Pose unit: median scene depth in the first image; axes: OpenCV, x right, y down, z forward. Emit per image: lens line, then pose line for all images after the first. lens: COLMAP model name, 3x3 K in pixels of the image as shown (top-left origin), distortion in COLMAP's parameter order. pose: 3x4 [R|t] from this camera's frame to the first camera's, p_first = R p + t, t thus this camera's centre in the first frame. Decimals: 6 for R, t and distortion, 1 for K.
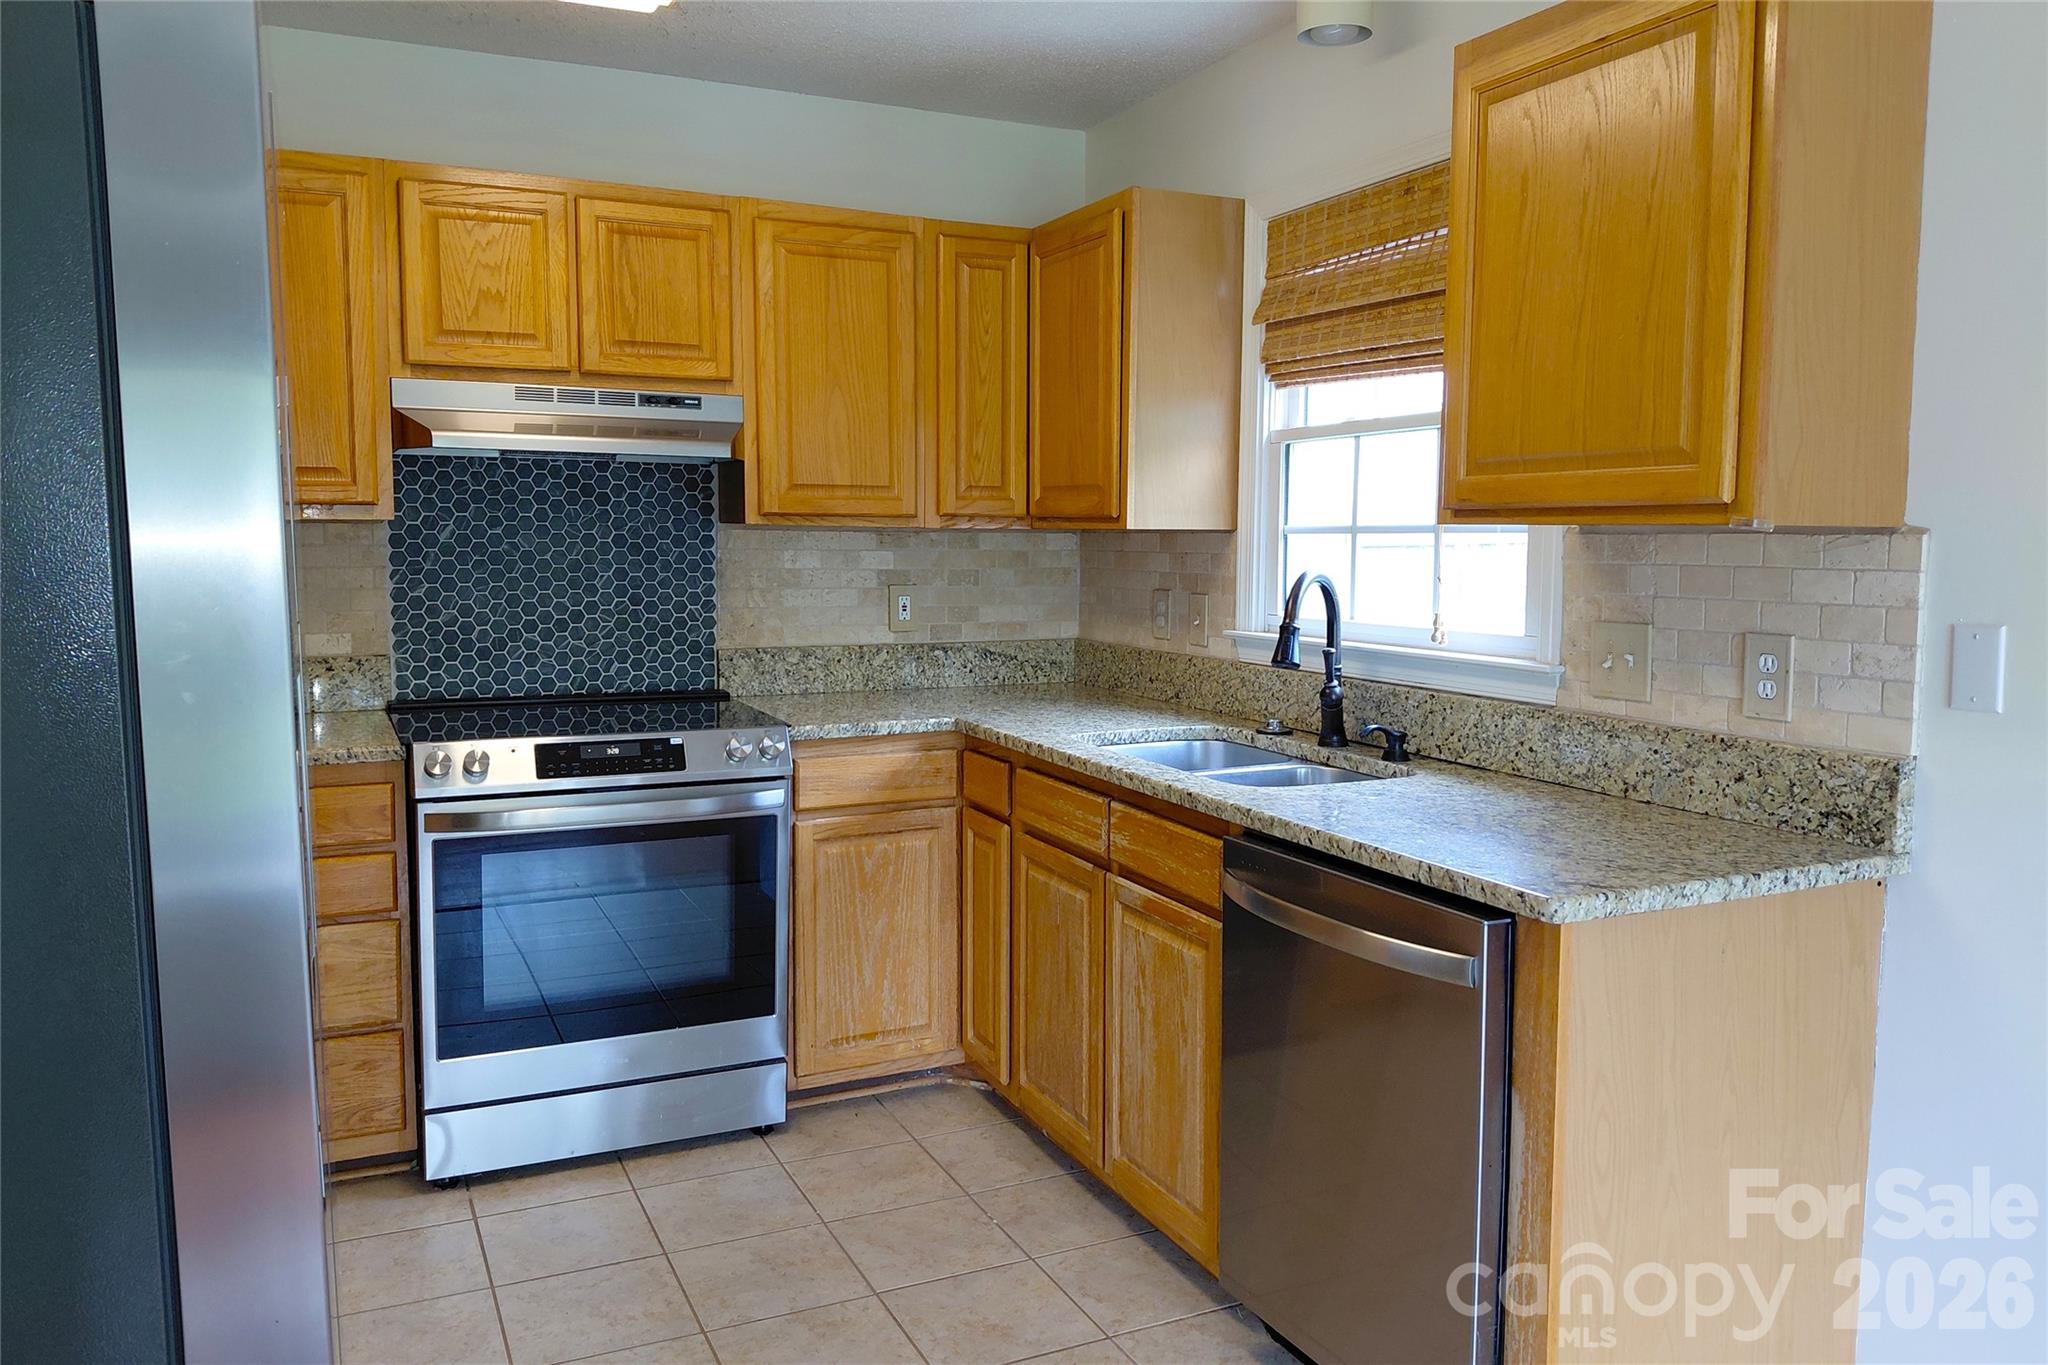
lens RADIAL K [[1500.6, 0, 1058.8], [0, 1500.6, 670.9], [0, 0, 1]] dist [0.071140, -0.106256]
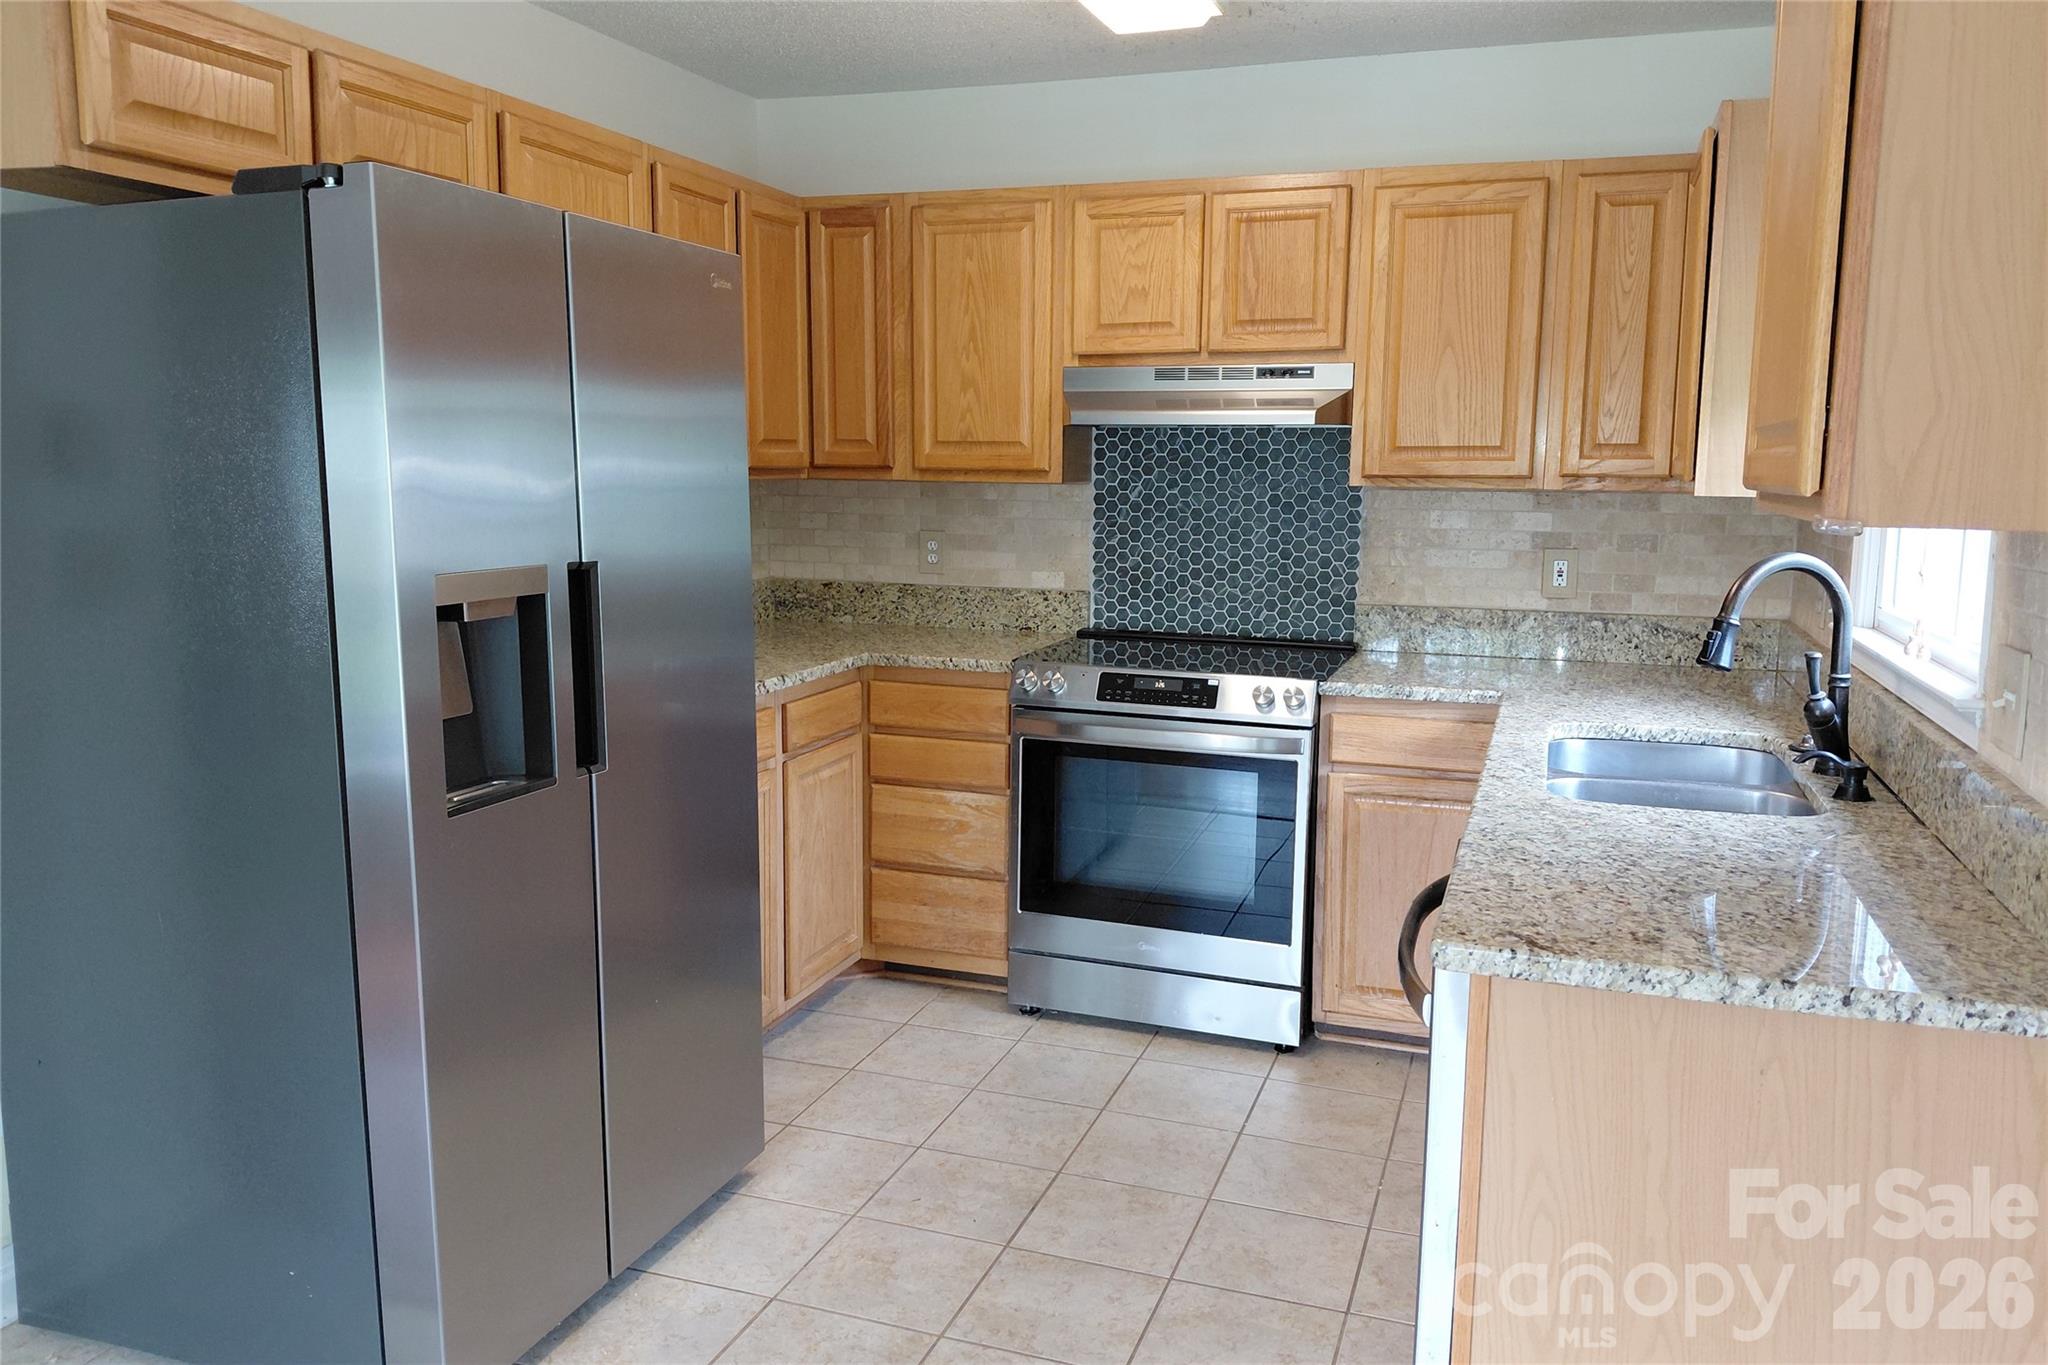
lens RADIAL K [[1500.6, 0, 1034.0], [0, 1500.6, 681.4], [0, 0, 1]] dist [0.071140, -0.106256]
pose [[0.699885, 0.102940, -0.706798, 0.441101], [-0.070292, 0.994683, 0.075263, -0.029050], [0.710788, -0.002993, 0.703400, 0.118516]]
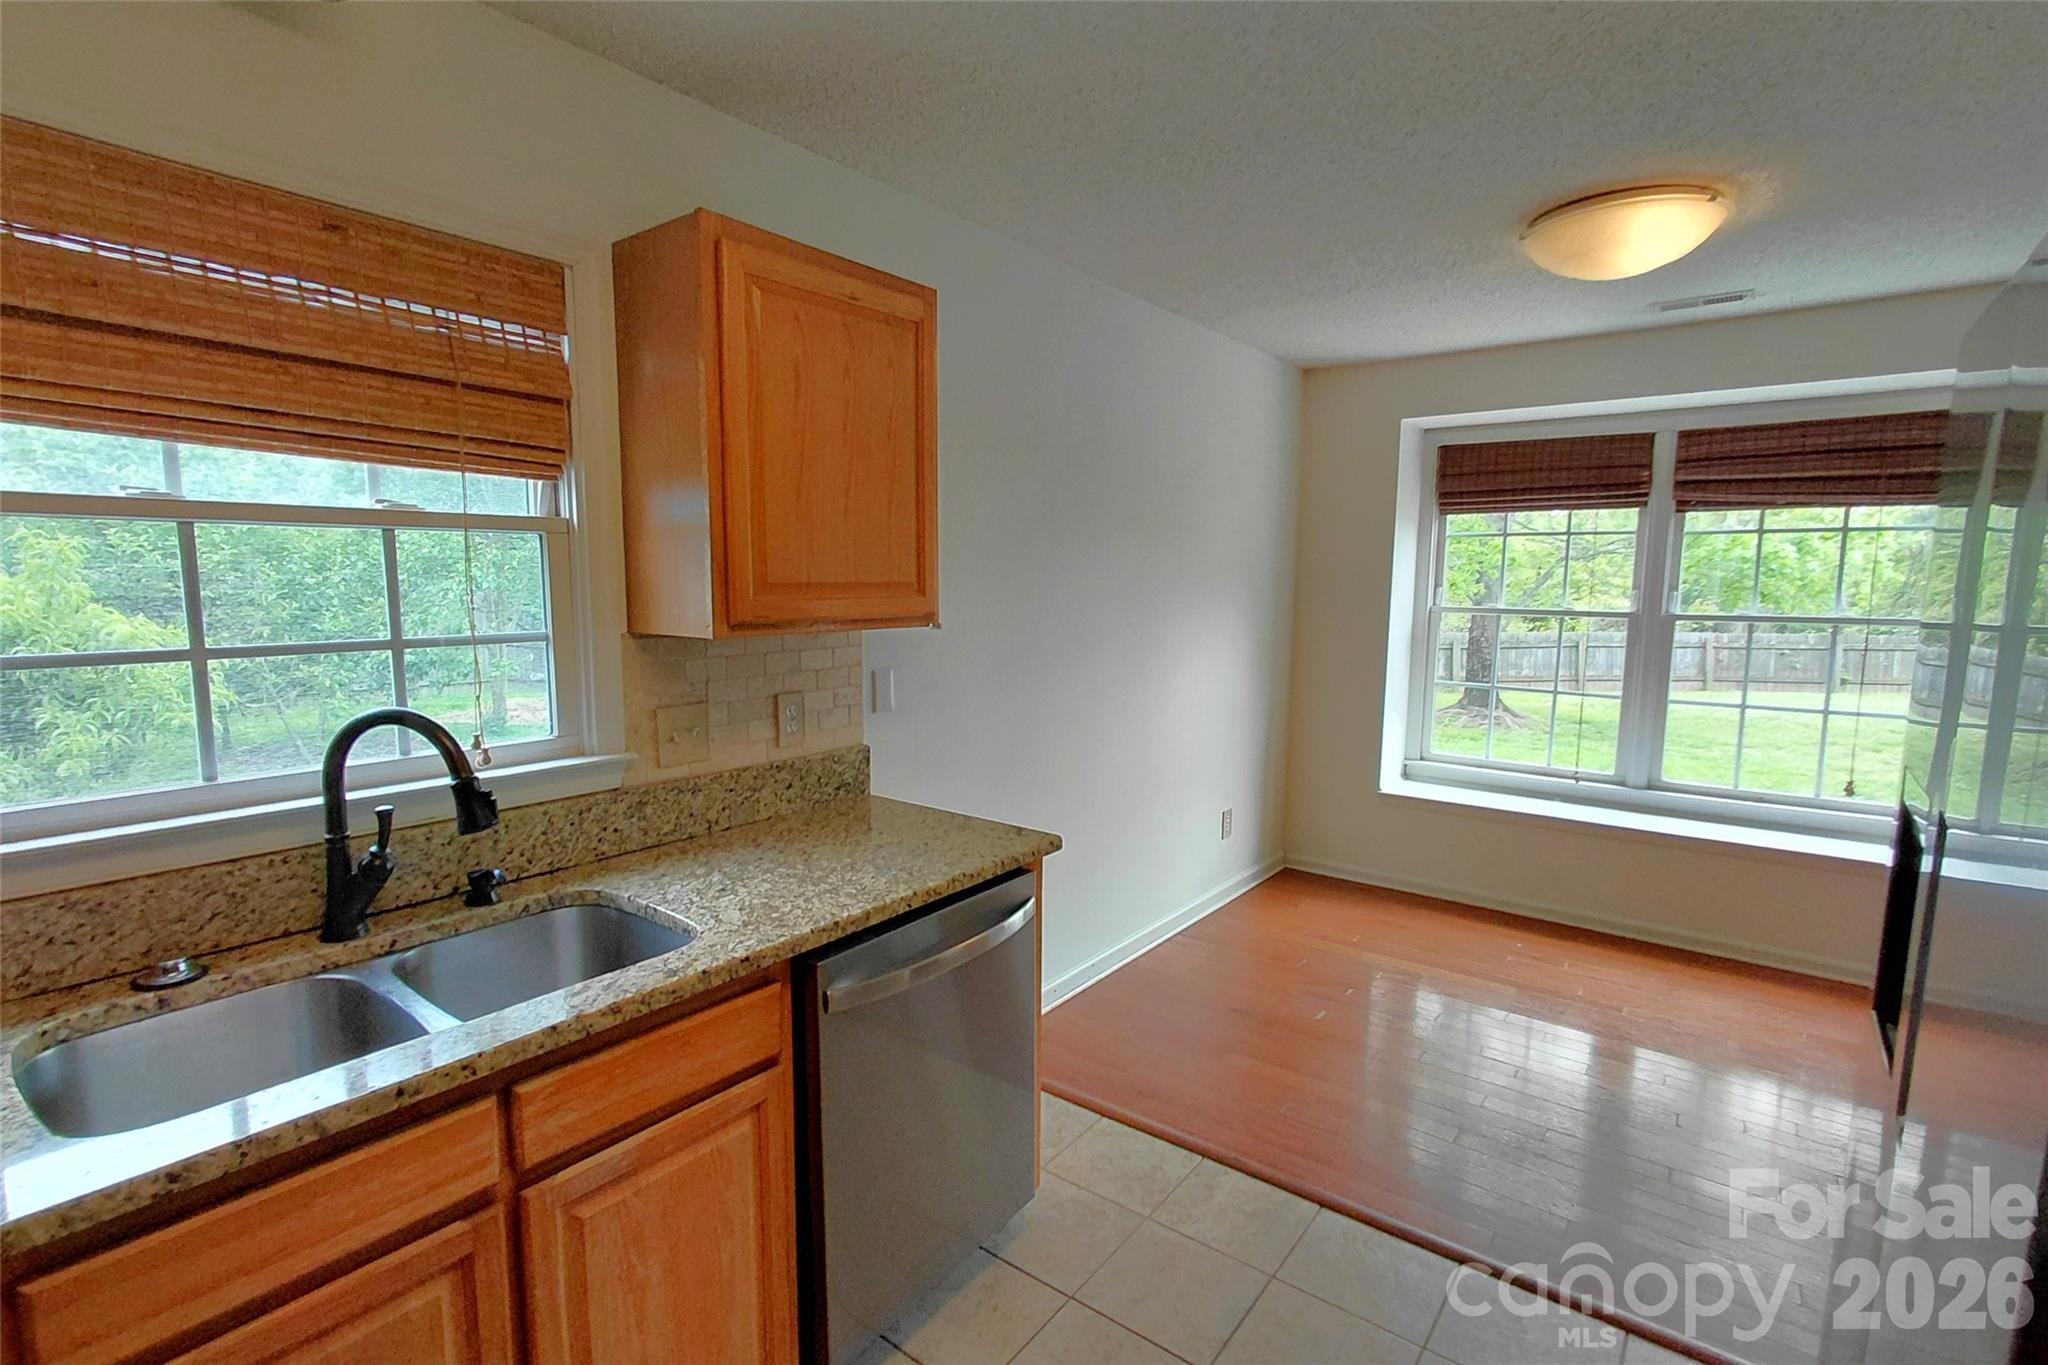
lens RADIAL K [[940.6, 0, 1028.8], [0, 940.6, 689.1], [0, 0, 1]] dist [-0.003205, 0.002008]
pose [[-0.443939, -0.118459, 0.888192, -0.370164], [0.071792, 0.983334, 0.167031, -0.124740], [-0.893176, 0.137917, -0.428036, 0.853451]]
